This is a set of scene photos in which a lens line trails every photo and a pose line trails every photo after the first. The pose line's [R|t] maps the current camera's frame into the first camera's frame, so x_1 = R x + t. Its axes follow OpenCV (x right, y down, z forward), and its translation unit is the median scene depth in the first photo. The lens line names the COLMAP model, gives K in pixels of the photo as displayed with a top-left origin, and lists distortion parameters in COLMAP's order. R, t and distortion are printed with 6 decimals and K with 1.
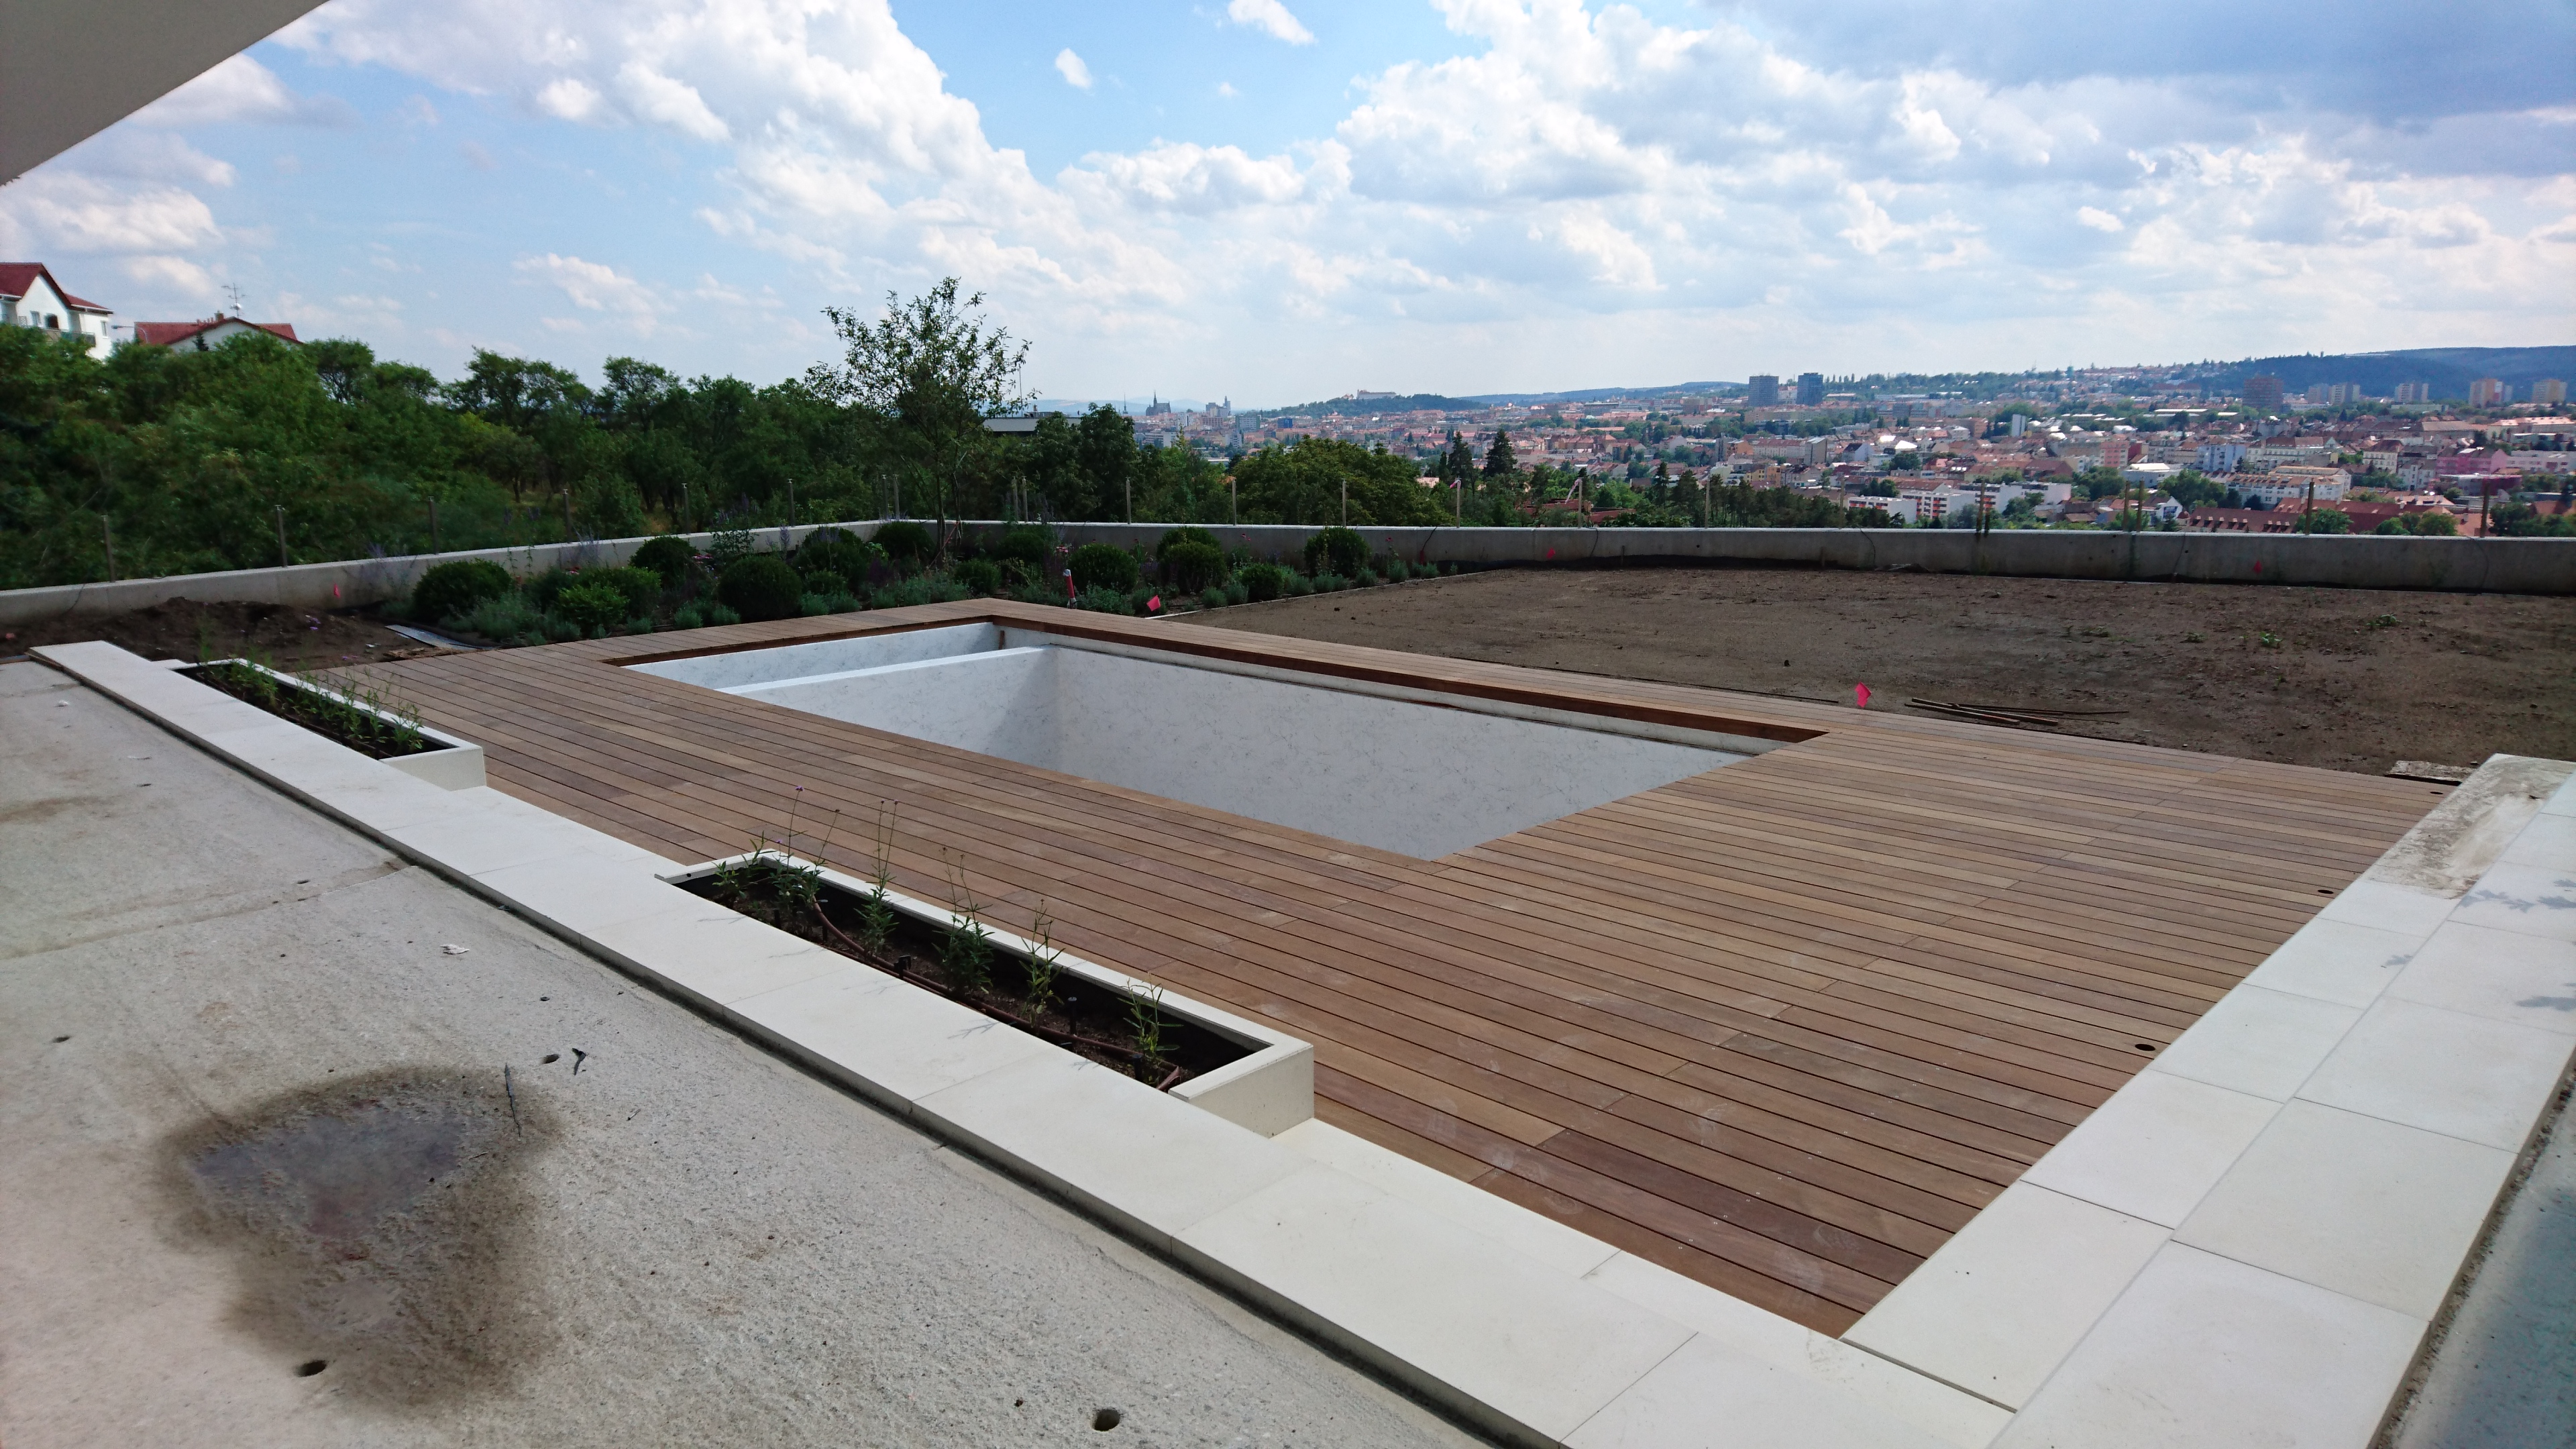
lens RADIAL K [[1606.0, 0, 1278.3], [0, 1606.0, 717.7], [0, 0, 1]] dist [0.119763, -0.173977]
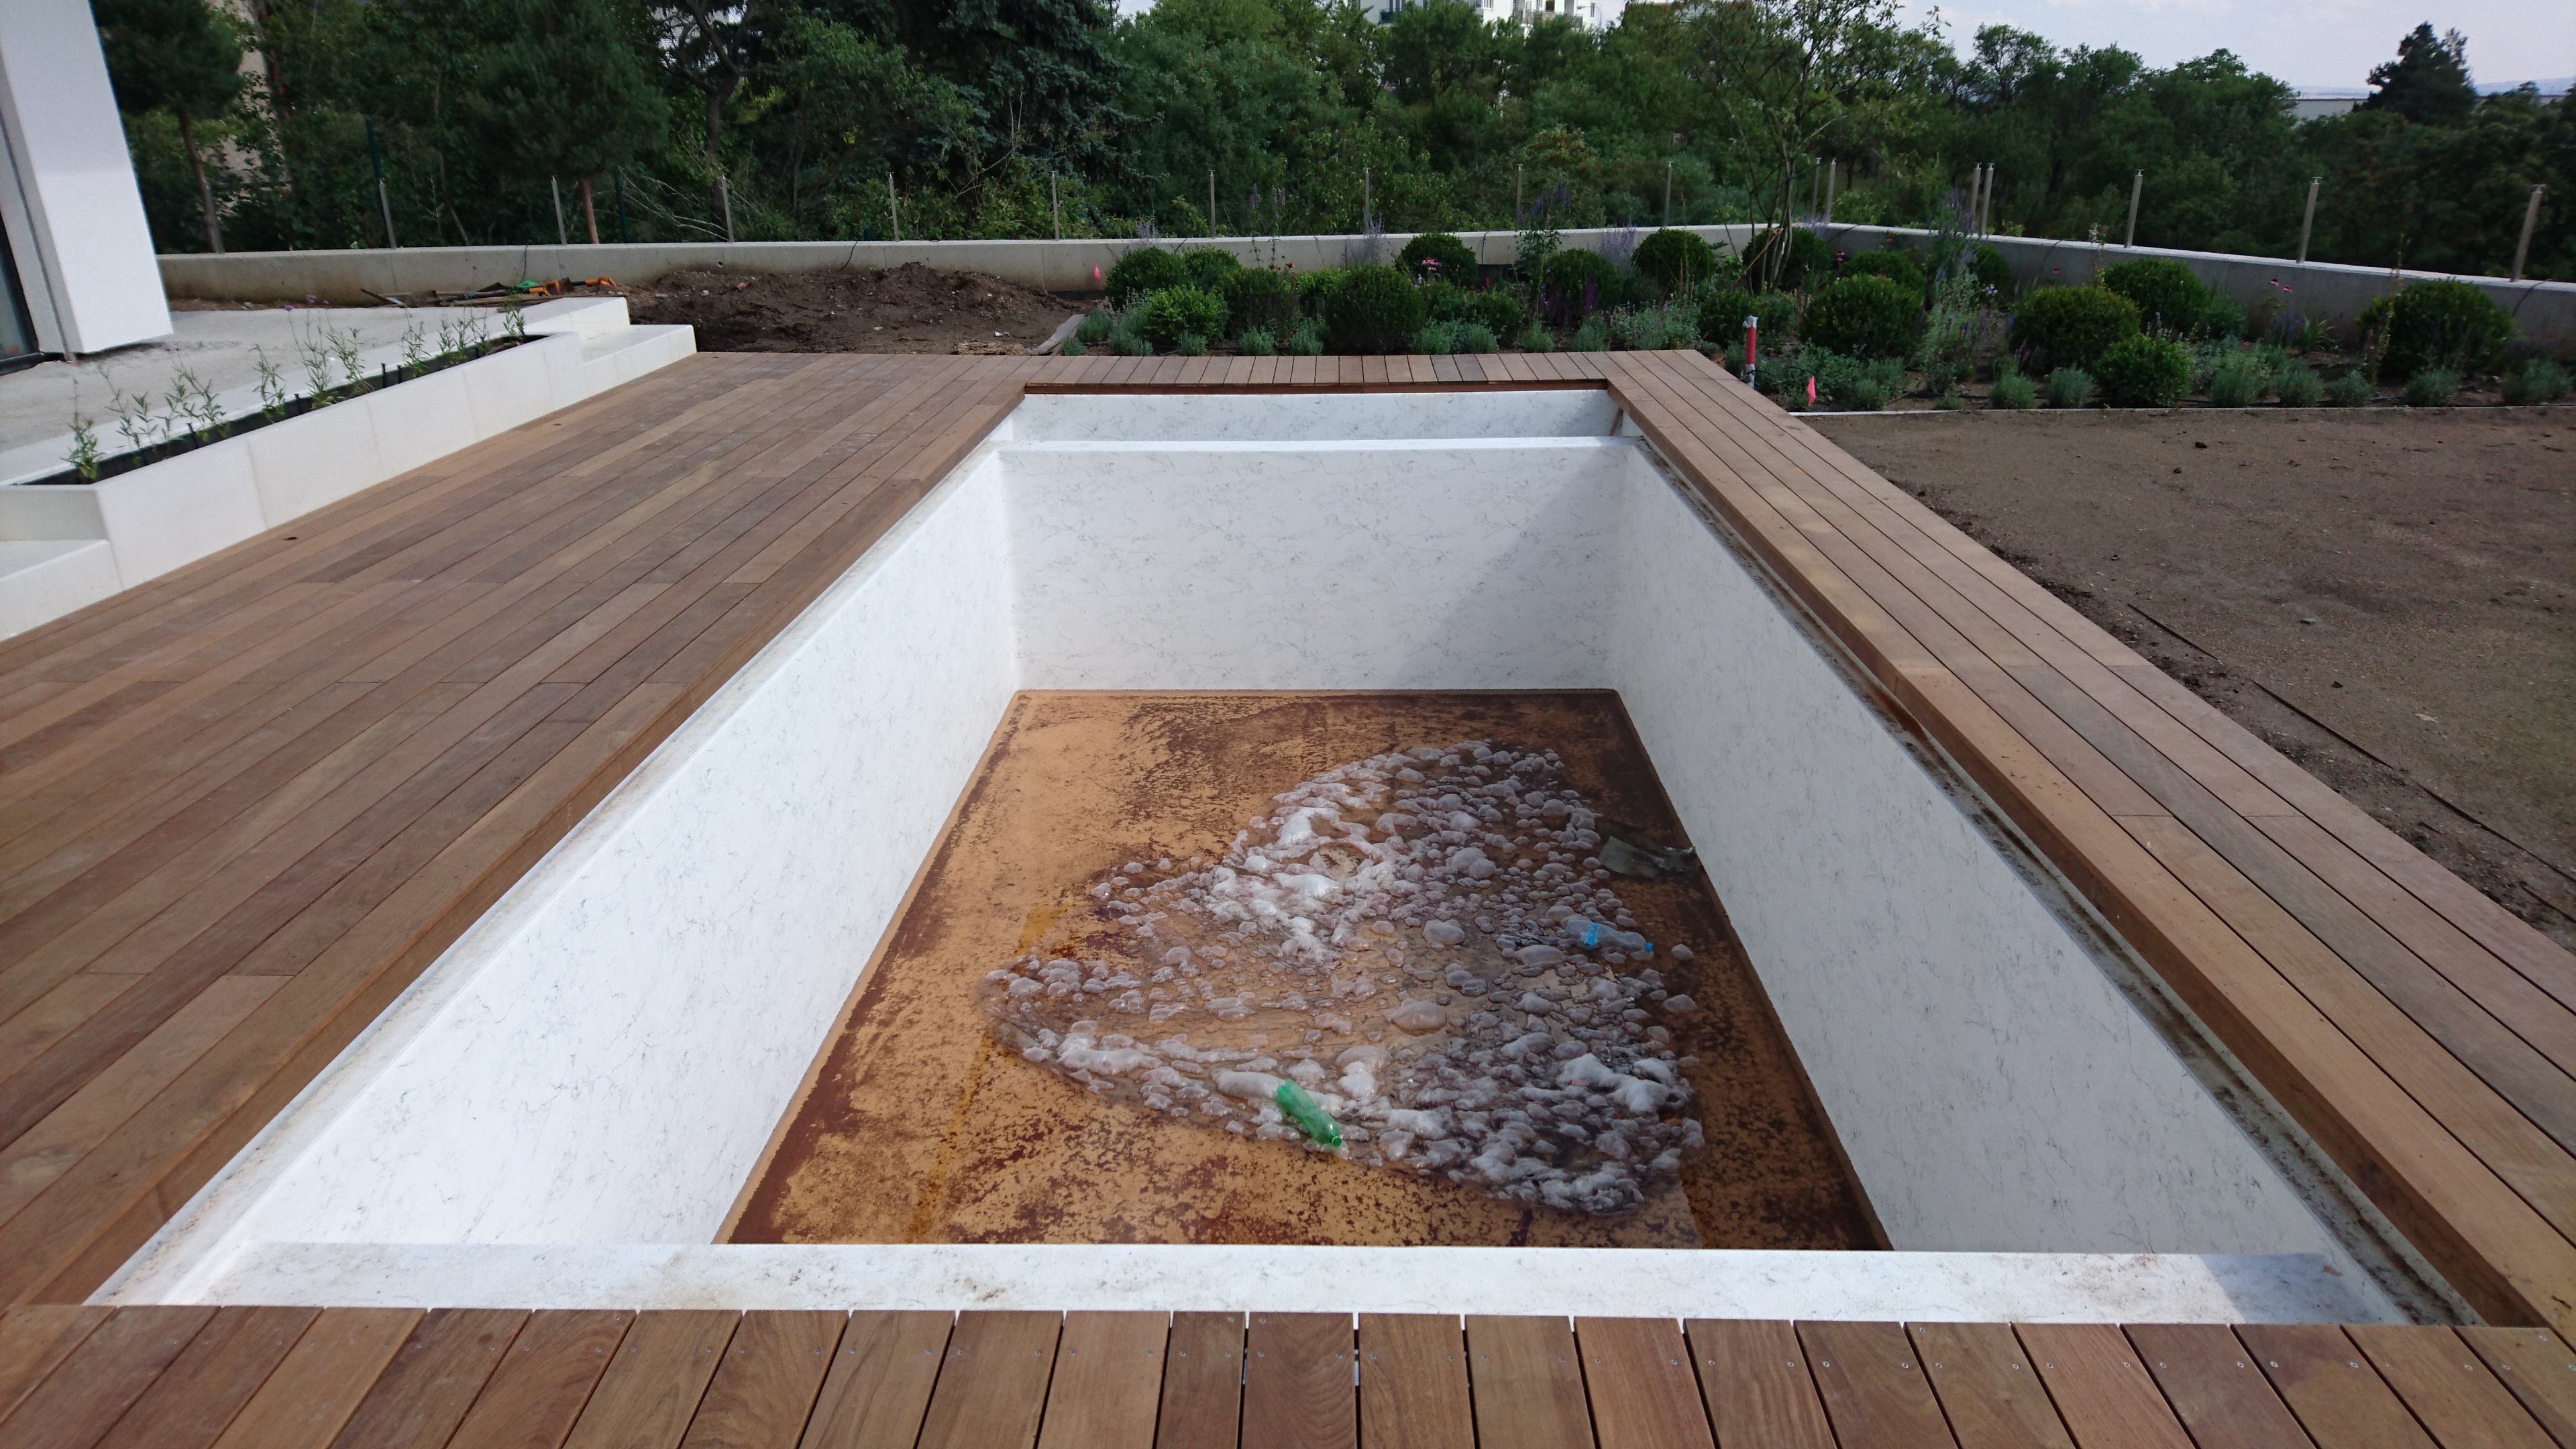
lens RADIAL K [[1619.3, 0, 1280.4], [0, 1619.3, 725.6], [0, 0, 1]] dist [0.072377, -0.091785]
pose [[0.680786, 0.269825, -0.680974, 0.043663], [-0.141196, 0.960585, 0.239460, -0.013669], [0.718745, -0.066870, 0.692051, 0.086174]]
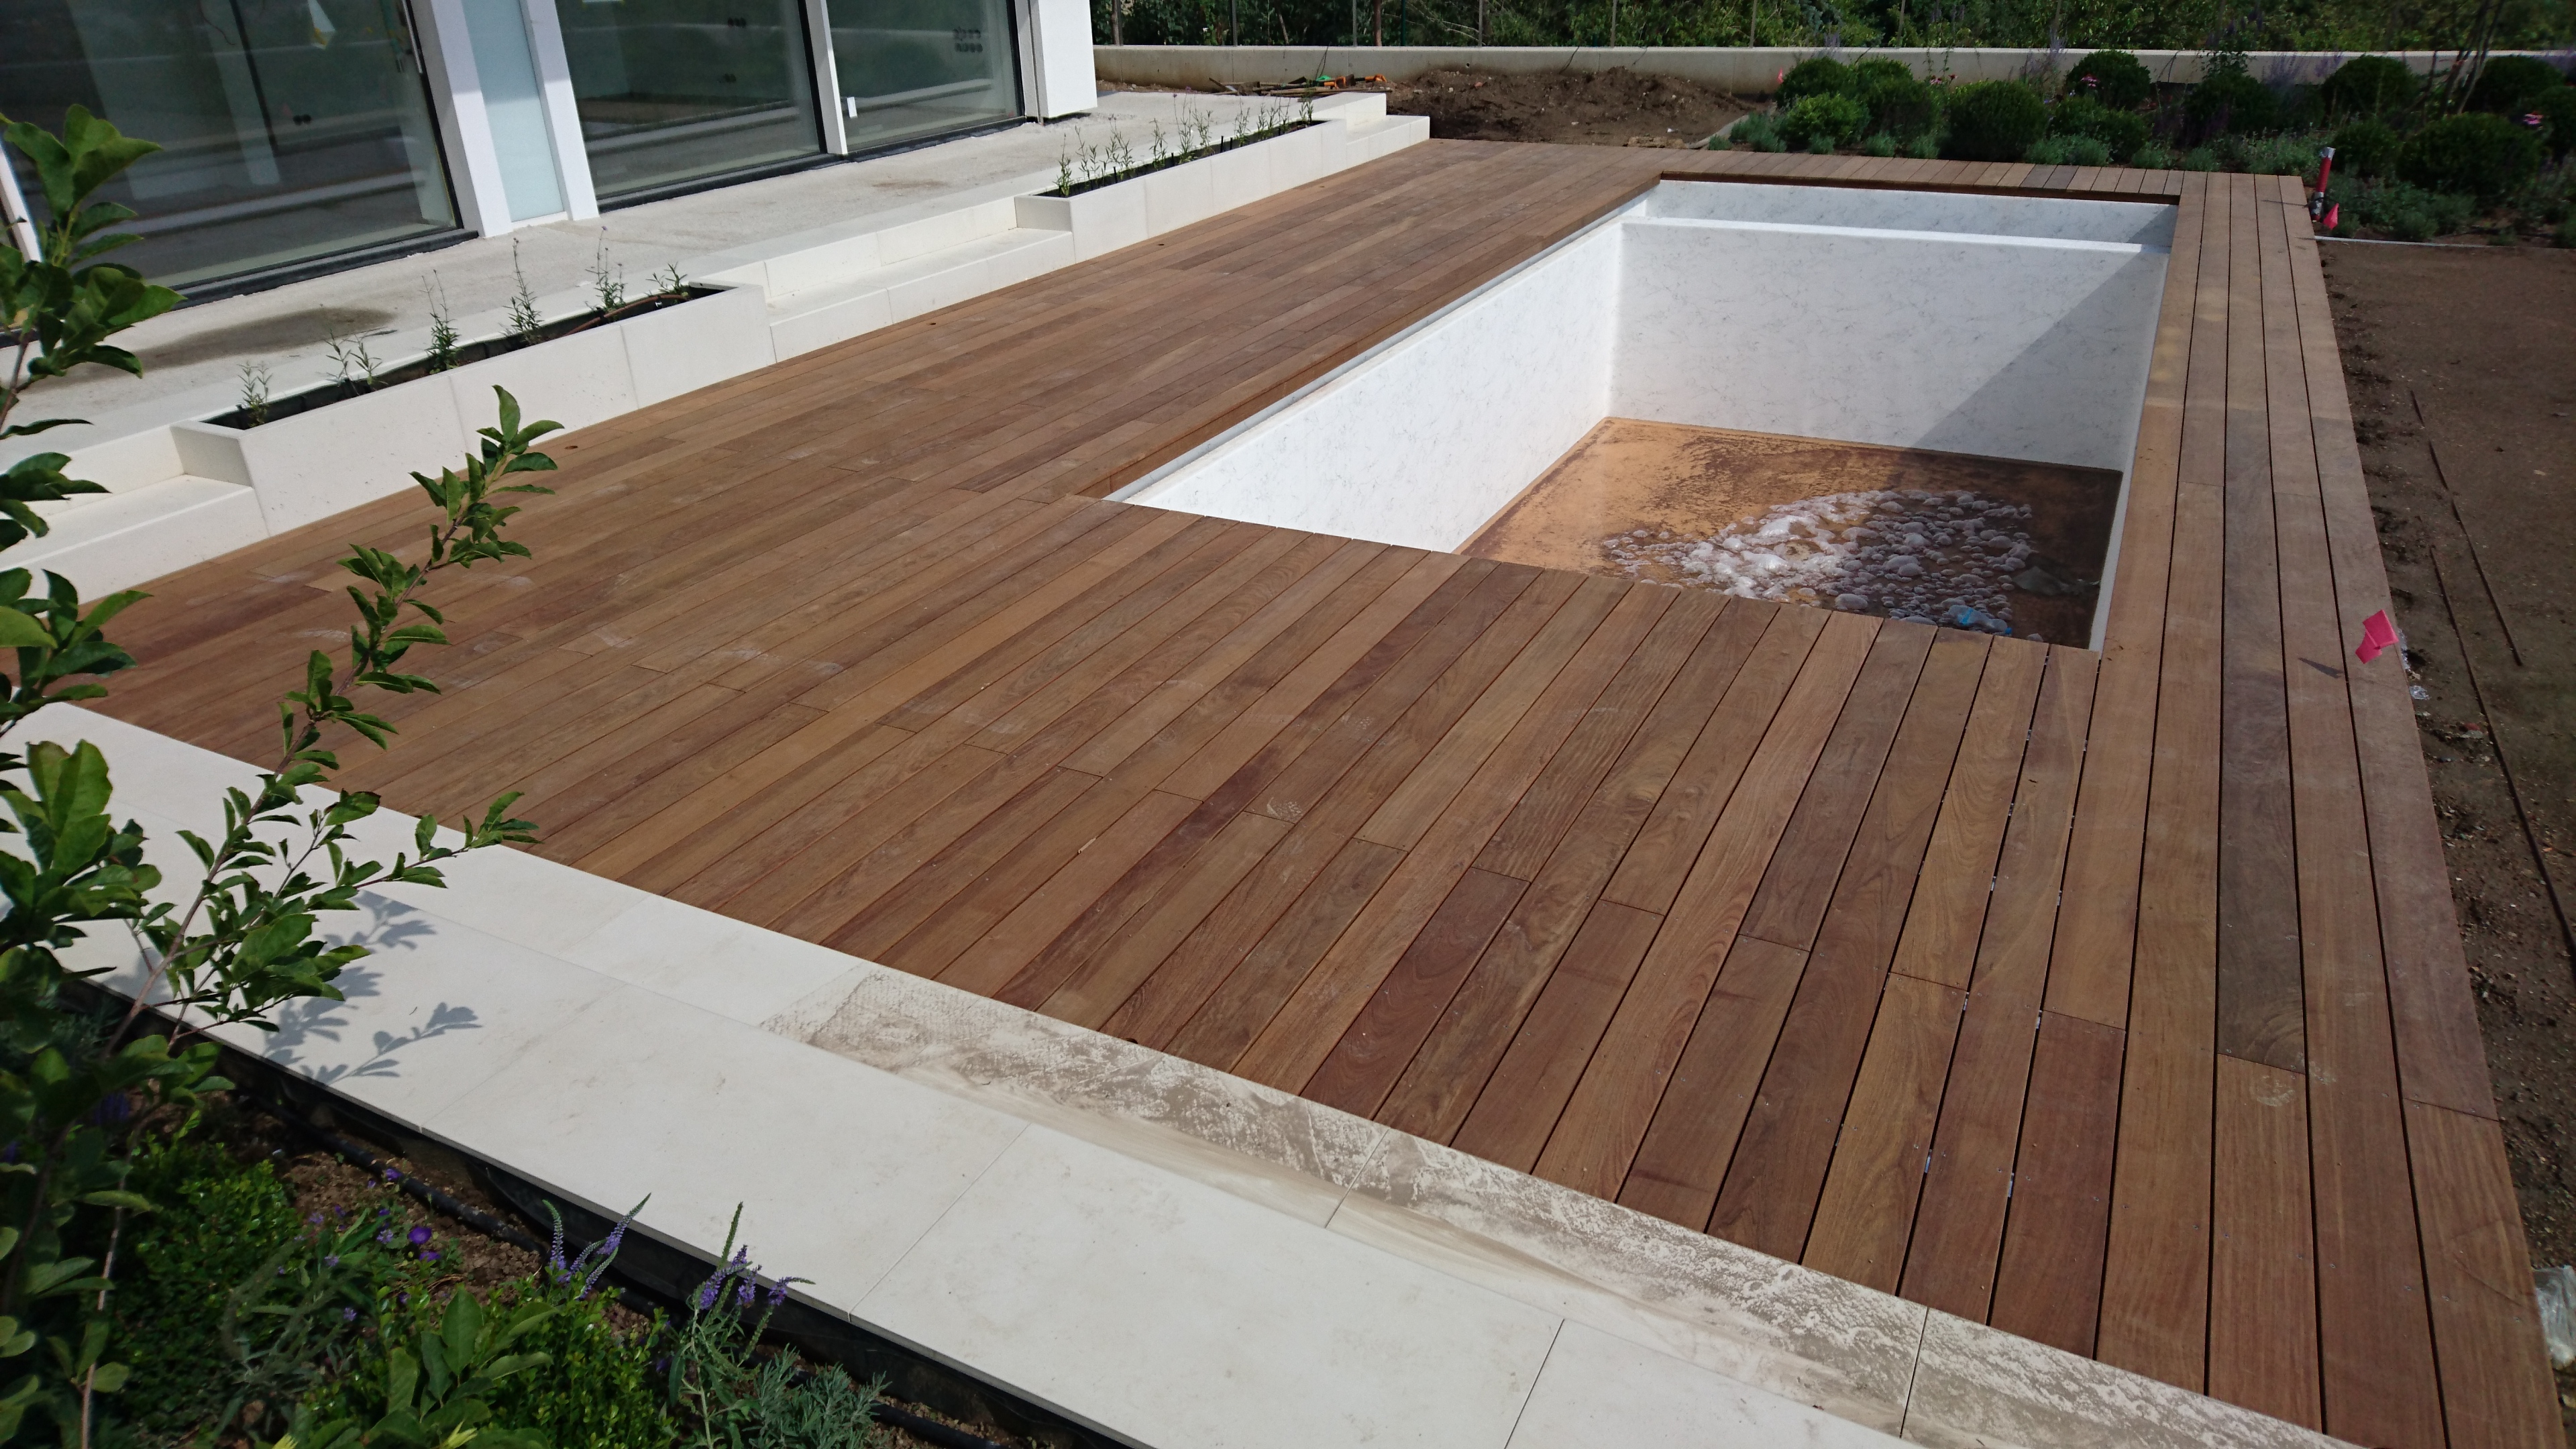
lens RADIAL K [[1606.0, 0, 1278.3], [0, 1606.0, 717.7], [0, 0, 1]] dist [0.119763, -0.173977]
pose [[0.293220, 0.439331, -0.849123, 0.087282], [-0.165837, 0.898071, 0.407390, -0.017181], [0.941552, 0.021362, 0.336190, 0.072421]]
